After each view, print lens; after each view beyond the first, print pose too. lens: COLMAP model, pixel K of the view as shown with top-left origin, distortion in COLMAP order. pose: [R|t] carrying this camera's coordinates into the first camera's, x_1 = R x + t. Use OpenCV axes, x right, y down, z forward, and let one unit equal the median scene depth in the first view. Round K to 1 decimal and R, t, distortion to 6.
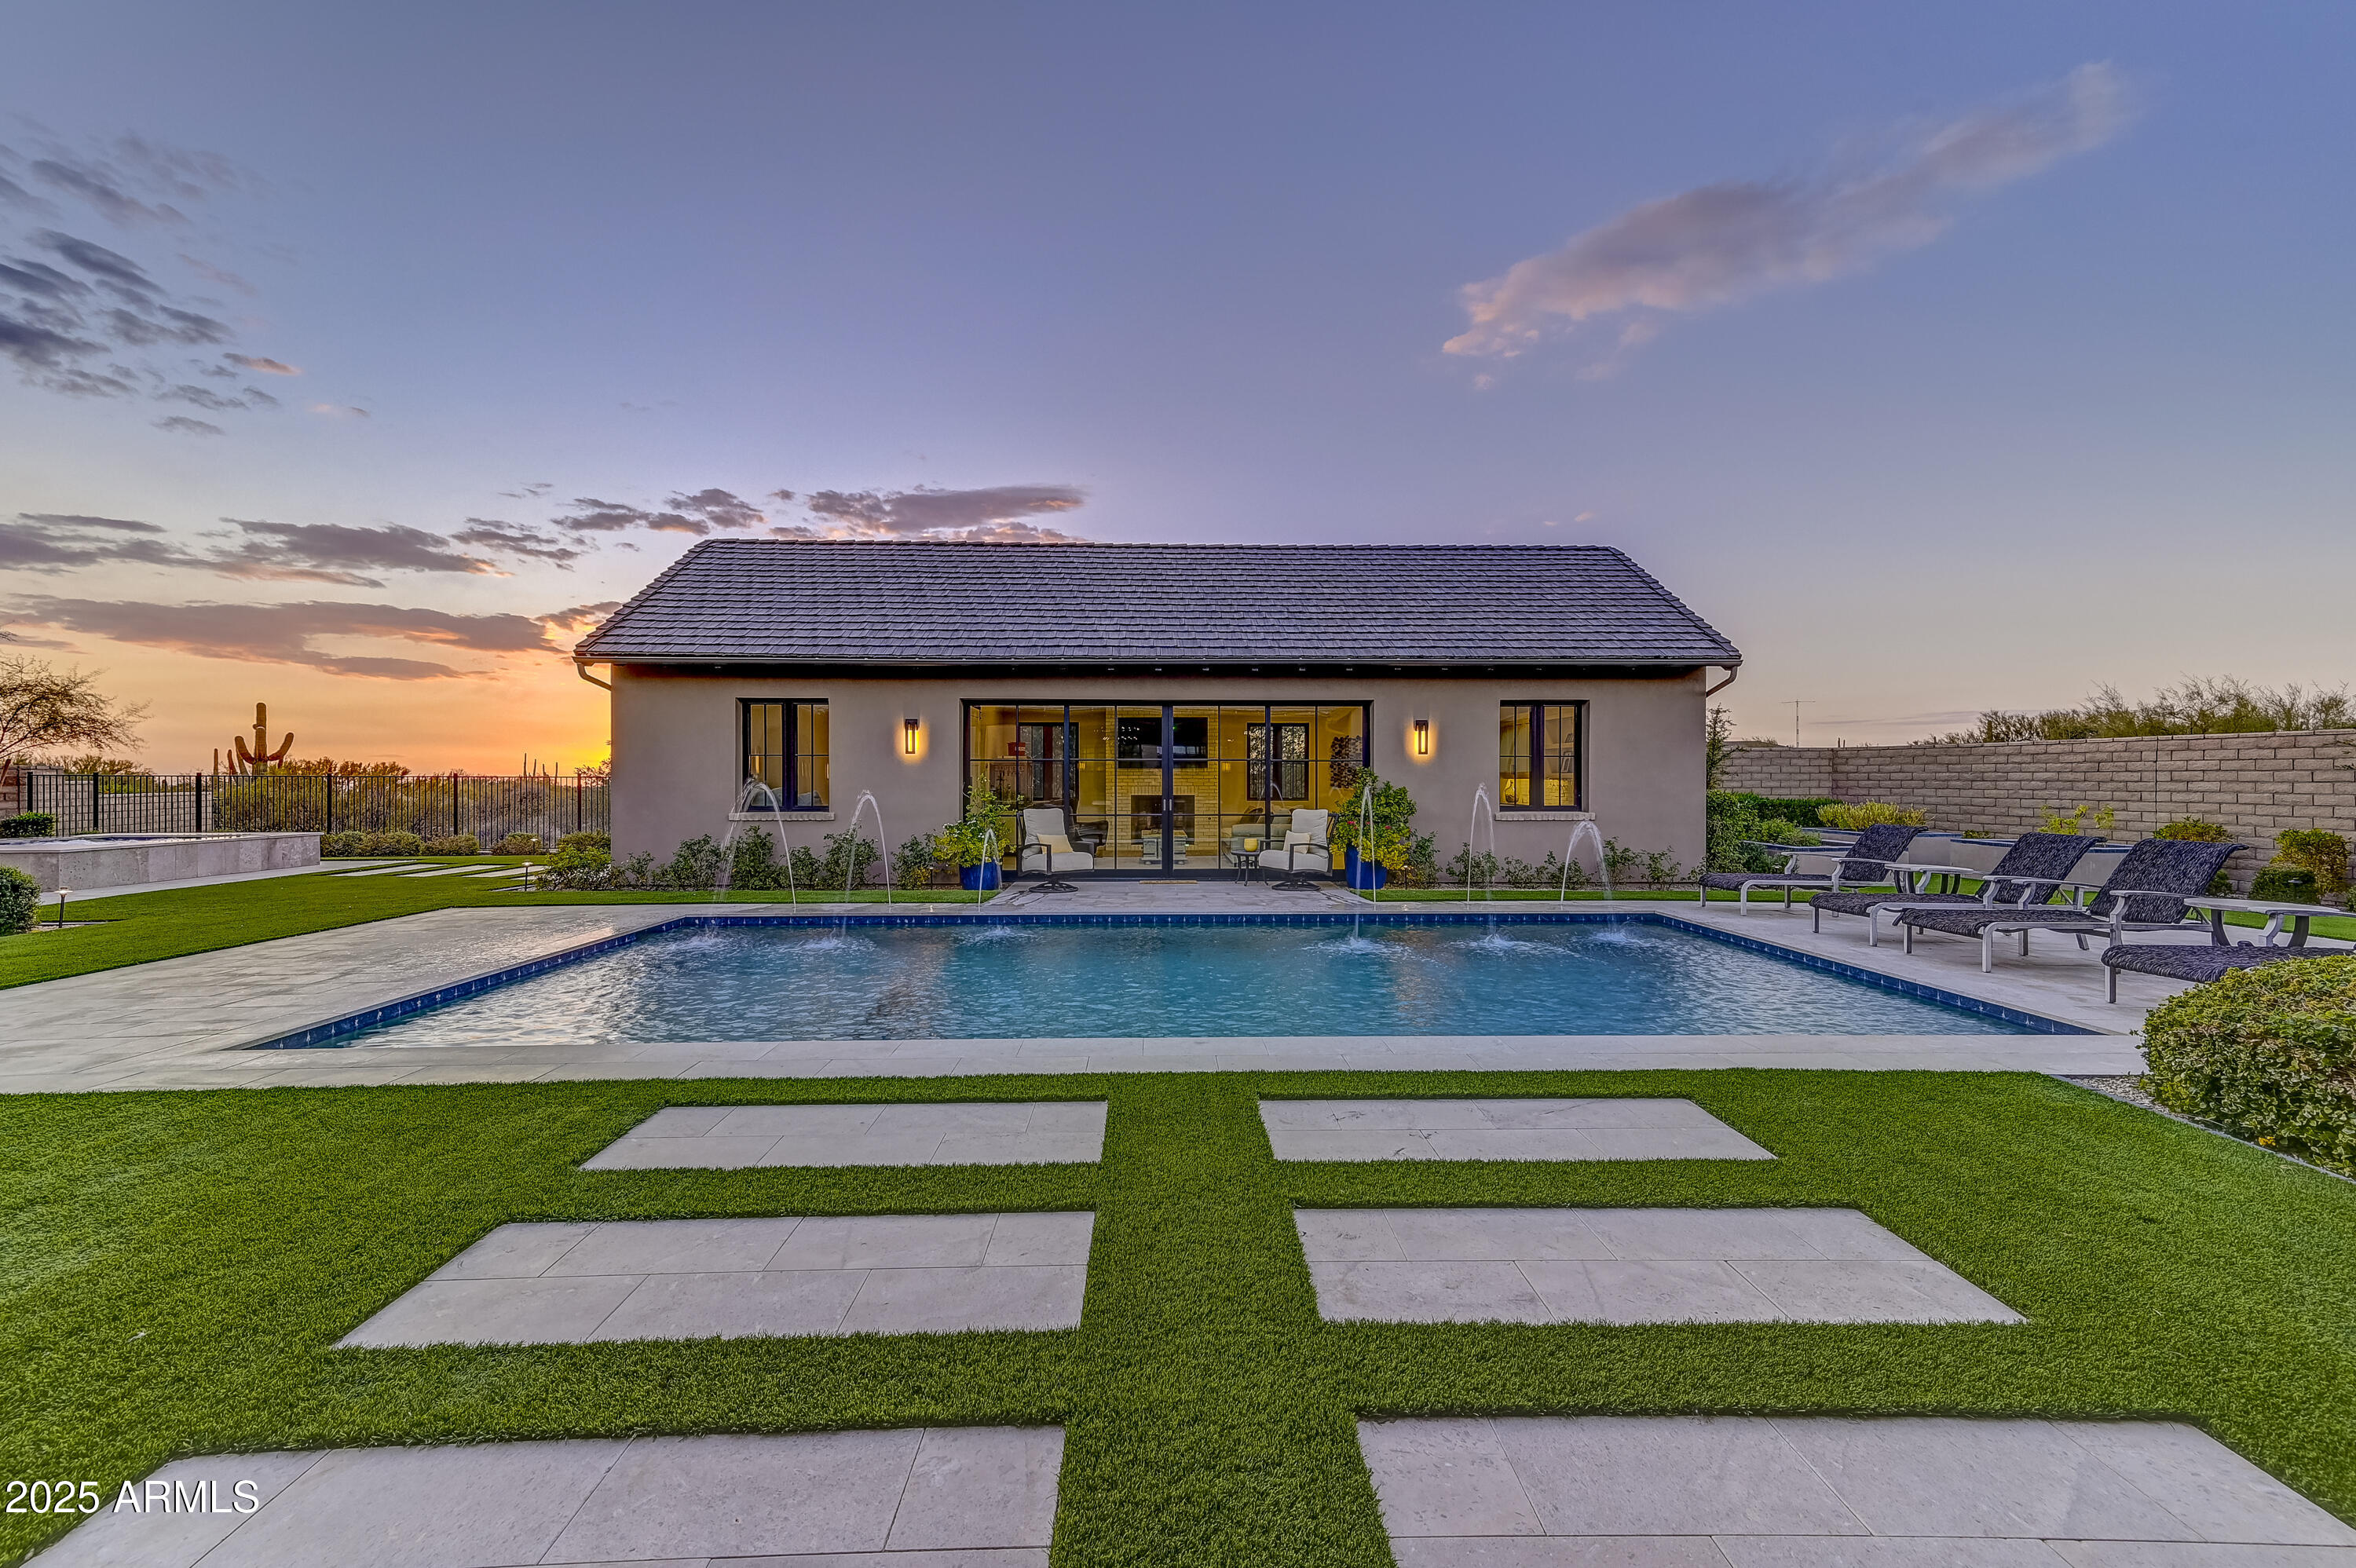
lens RADIAL K [[907.6, 0, 1178.0], [0, 907.6, 784.0], [0, 0, 1]] dist [0.016936, 0.001850]
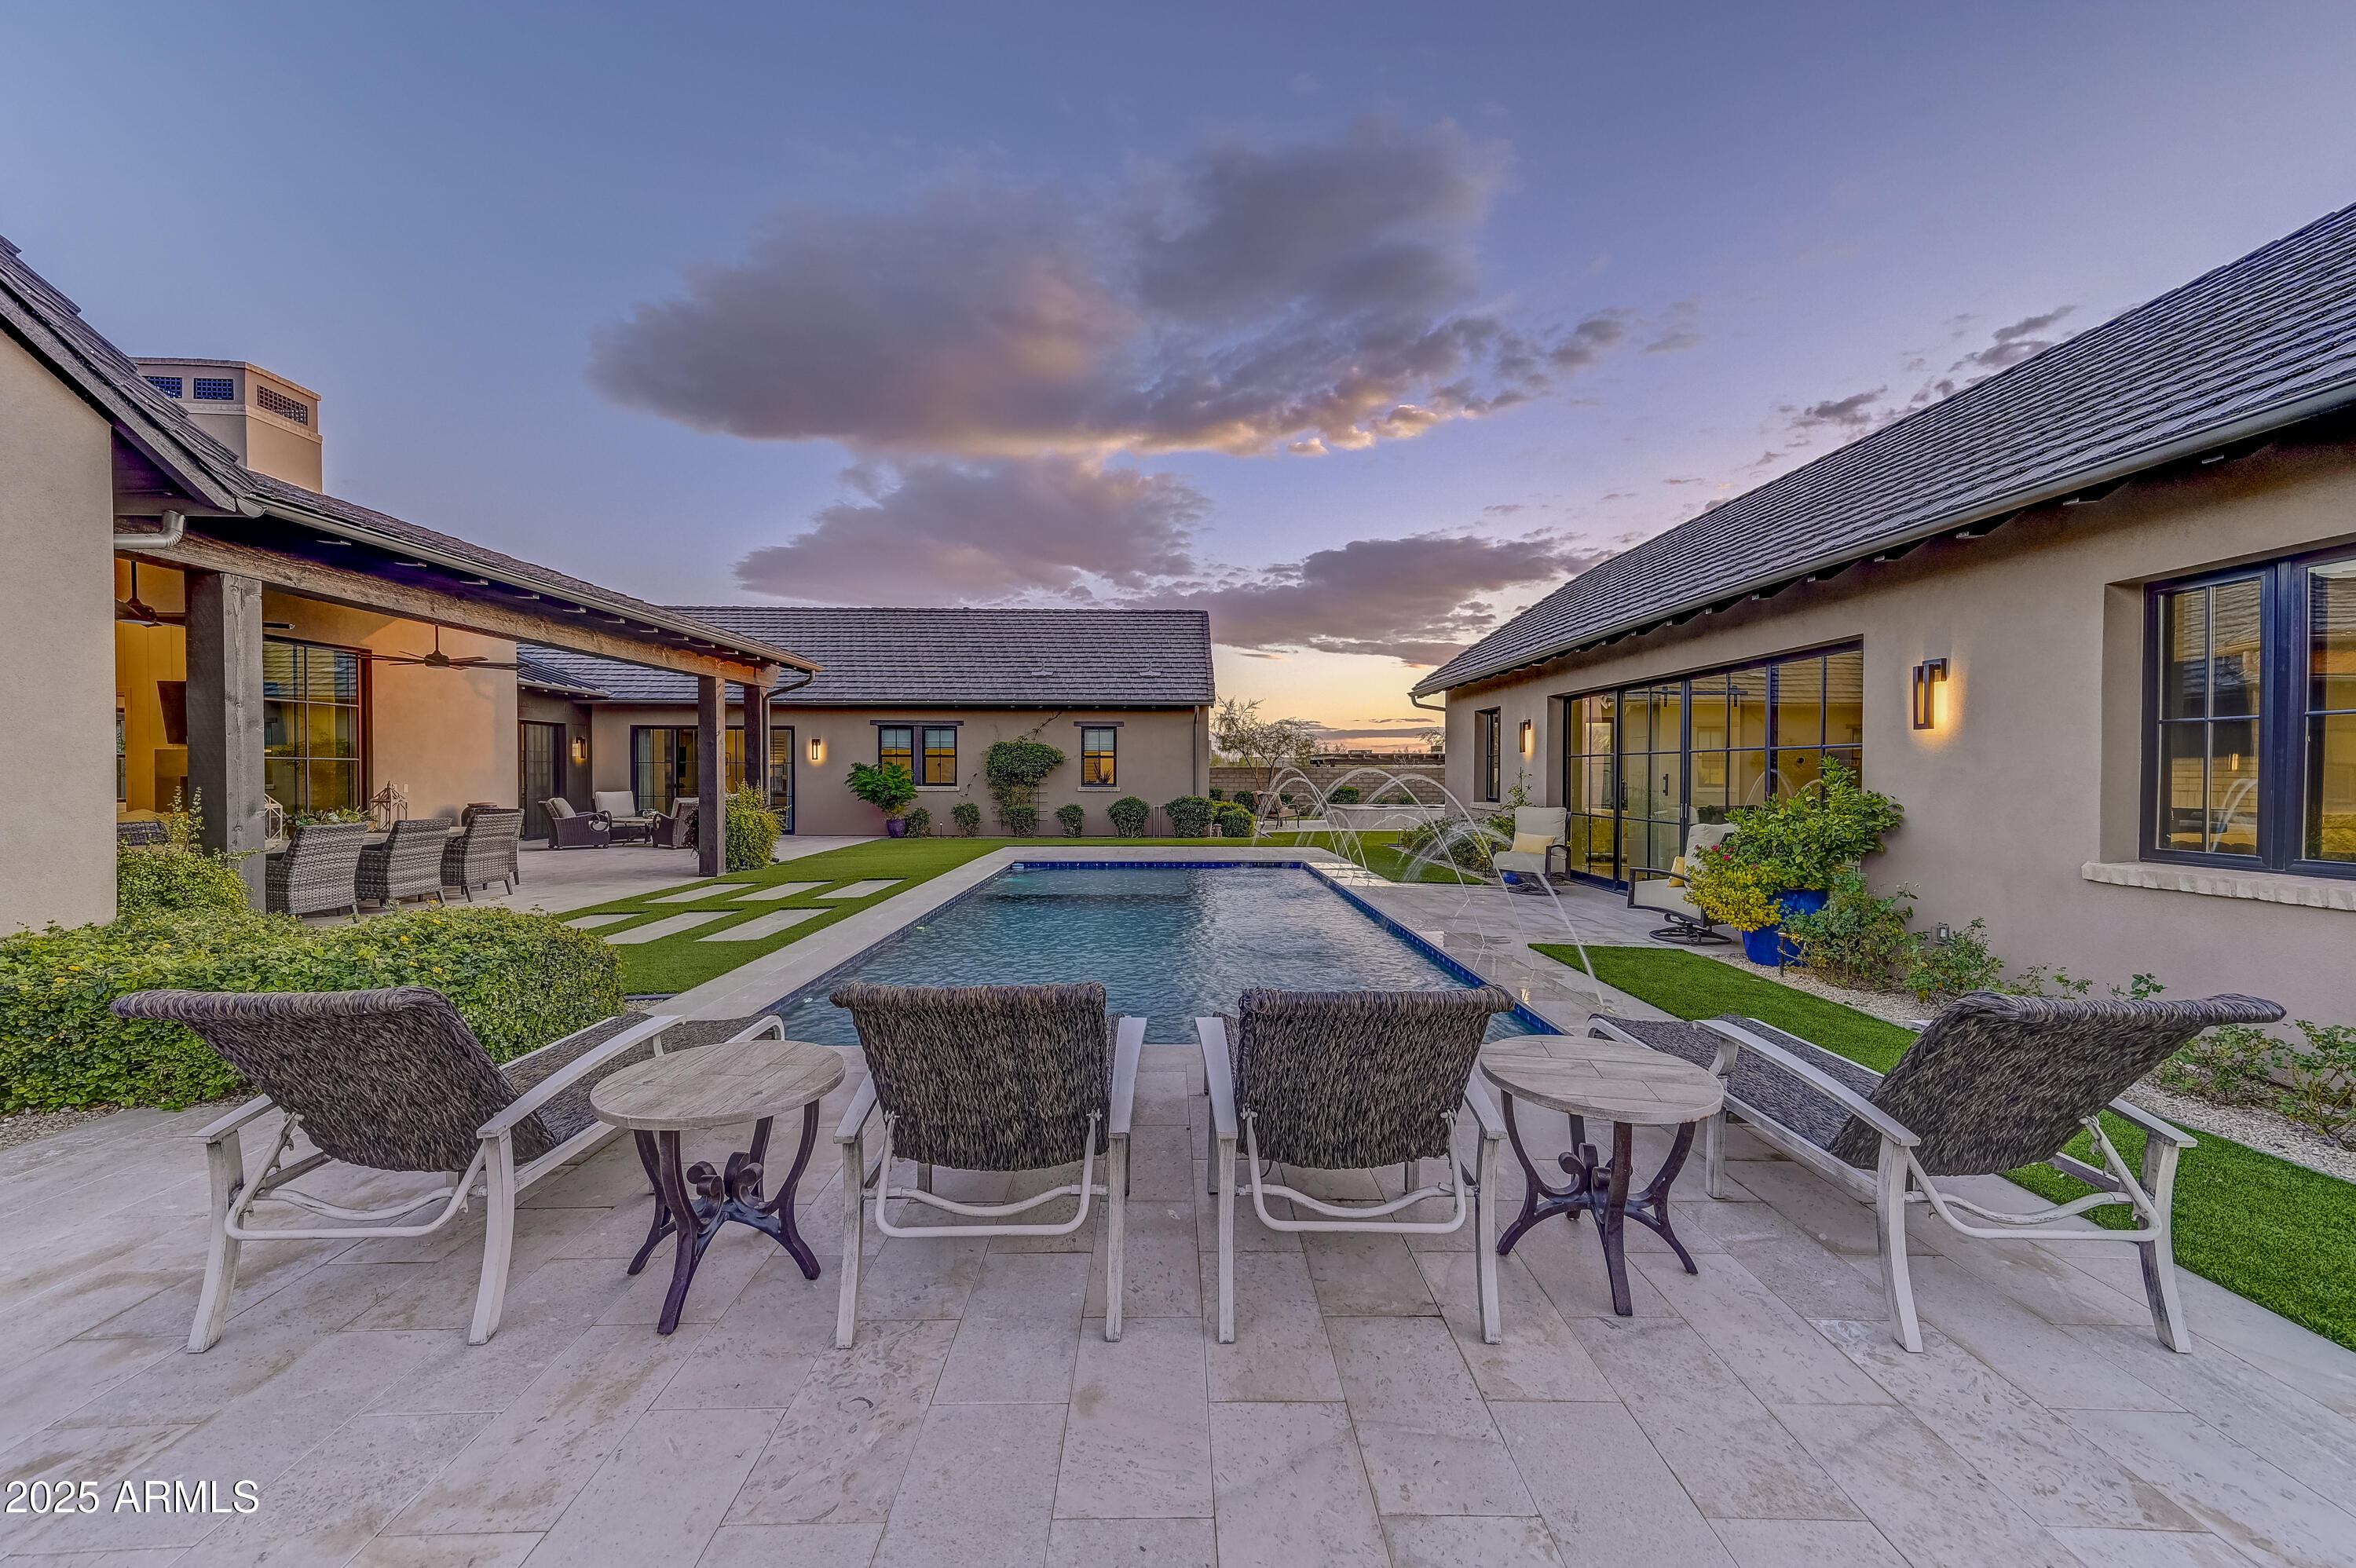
lens RADIAL K [[907.6, 0, 1178.0], [0, 907.6, 784.0], [0, 0, 1]] dist [0.016936, 0.001850]
pose [[-0.015297, 0.011315, -0.999819, 0.782810], [-0.006686, 0.999912, 0.011418, -0.004708], [0.999861, 0.006860, -0.015220, 0.596261]]
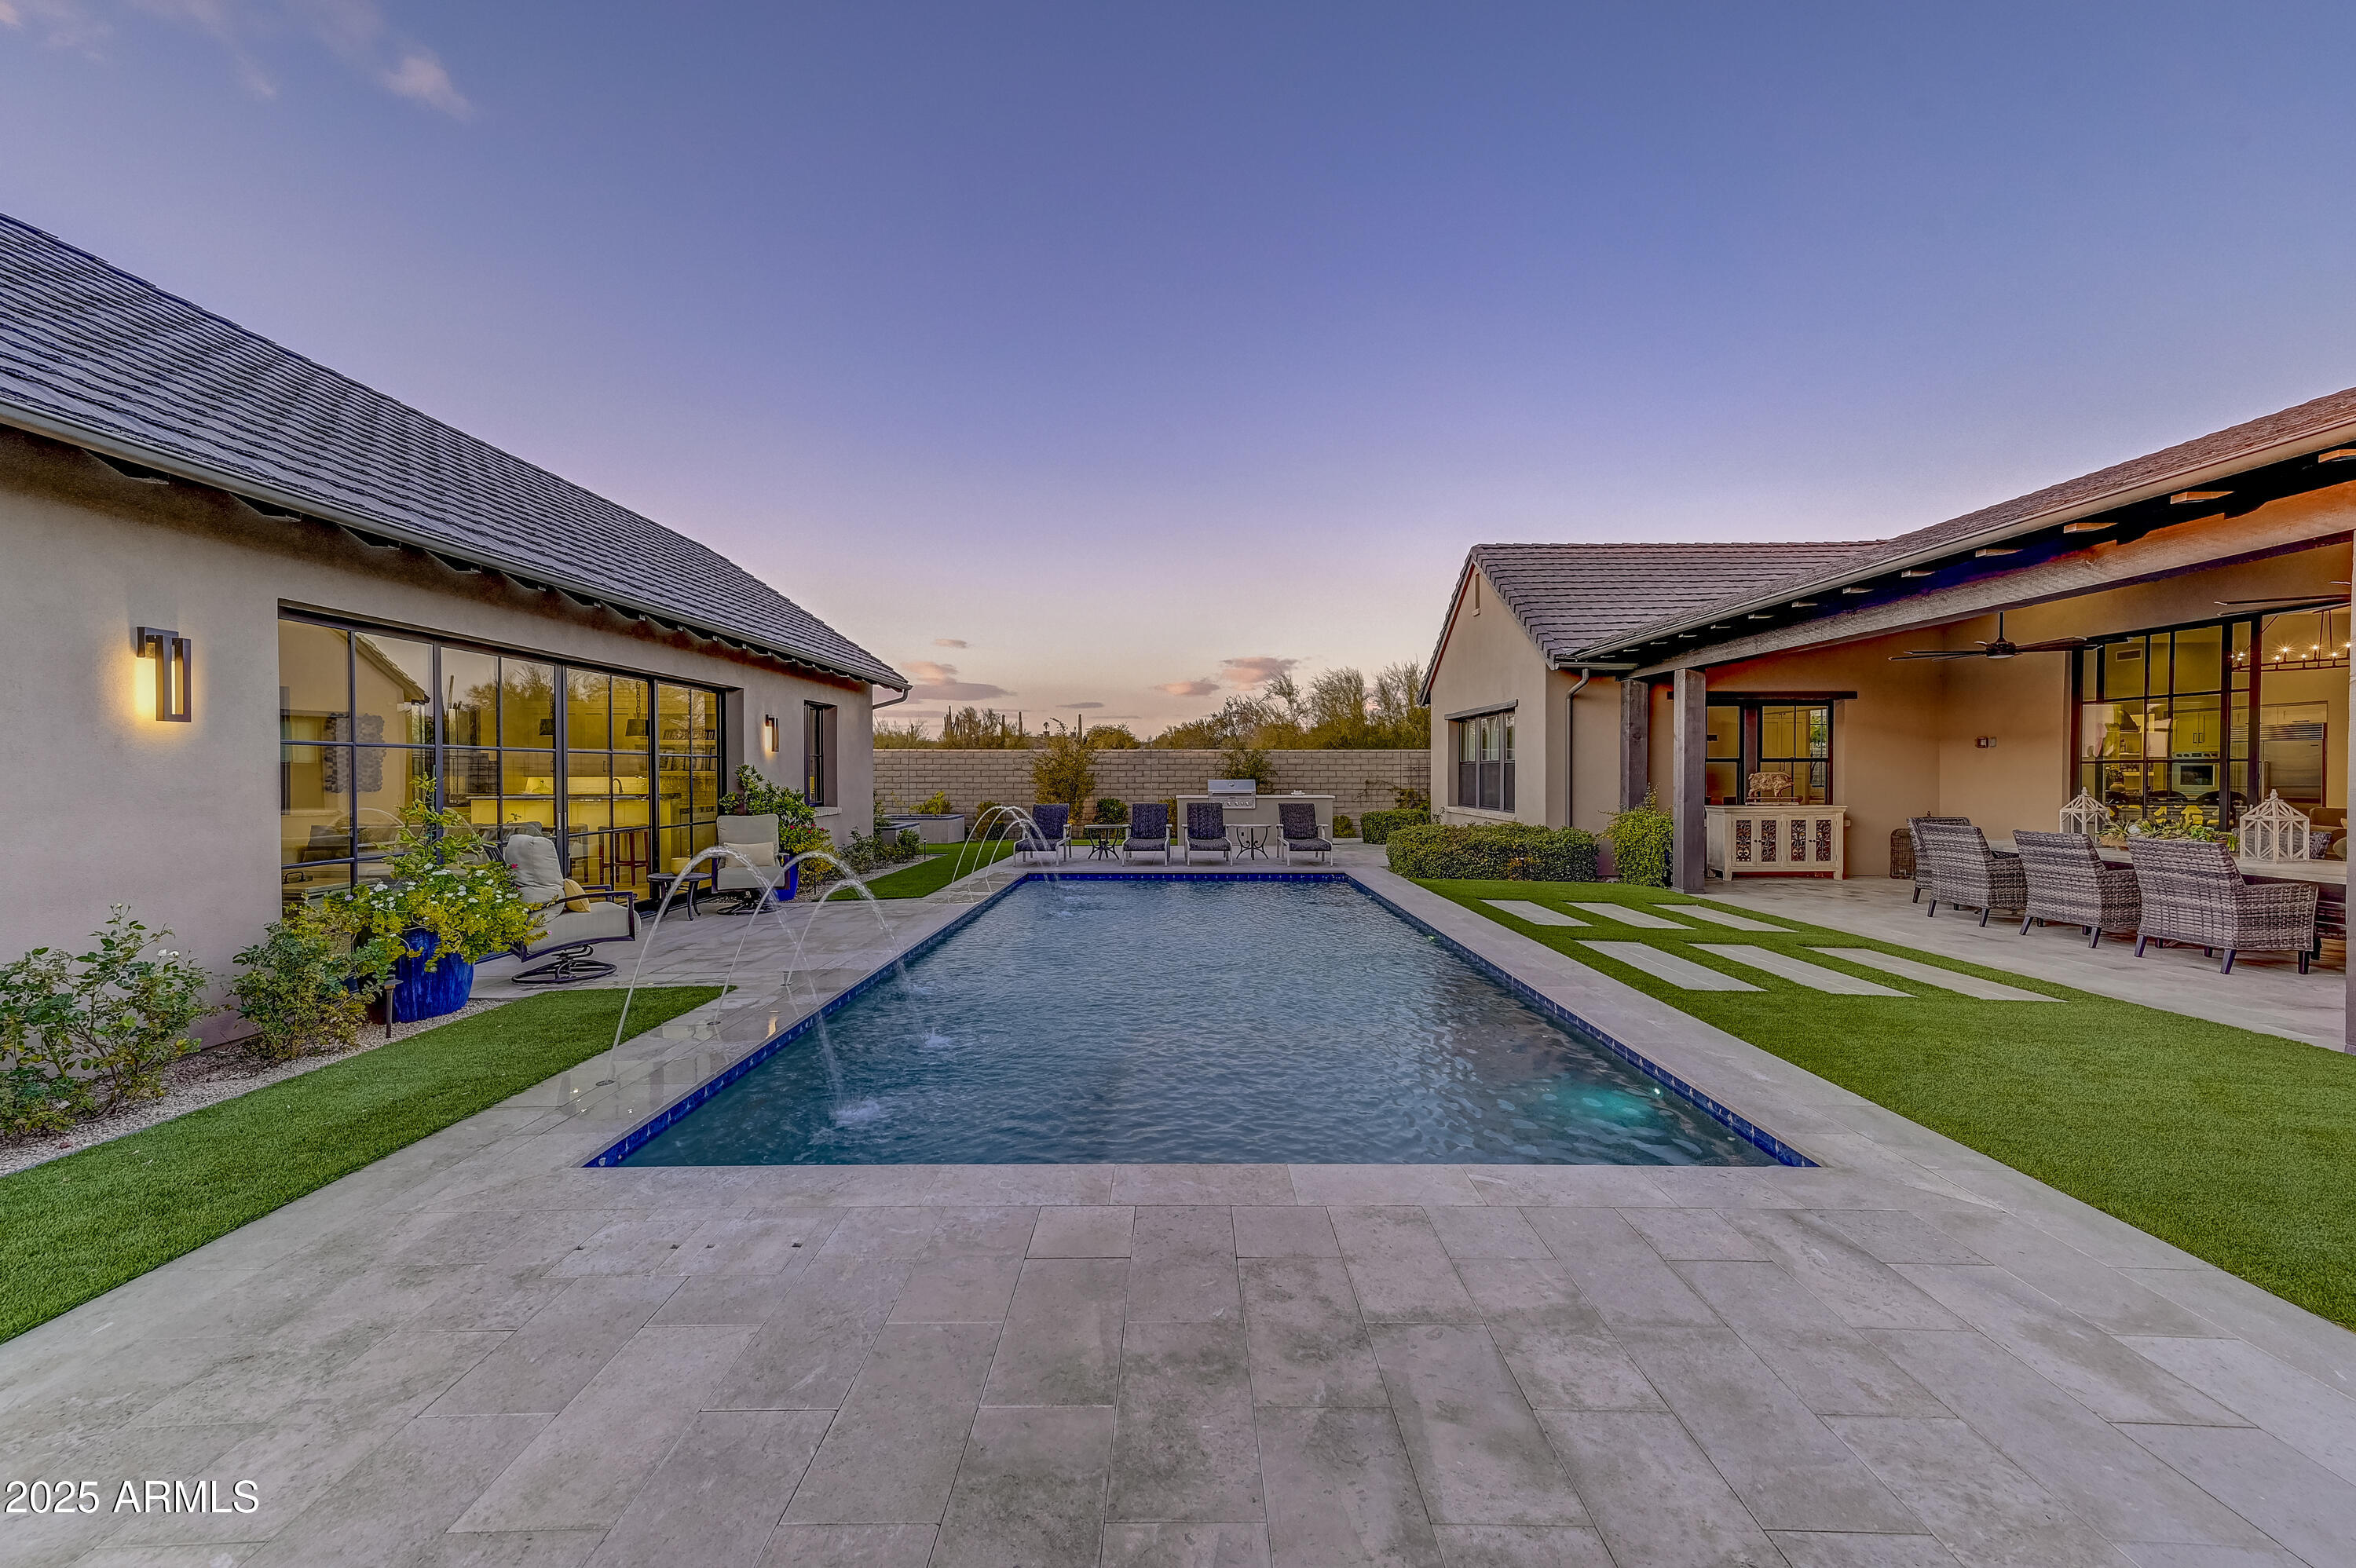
lens RADIAL K [[917.1, 0, 1178.0], [0, 917.1, 784.0], [0, 0, 1]] dist [0.018473, 0.000733]
pose [[0.035057, -0.013180, 0.999298, -0.667484], [0.005624, 0.999900, 0.012991, -0.009019], [-0.999369, 0.005165, 0.035128, 0.551327]]
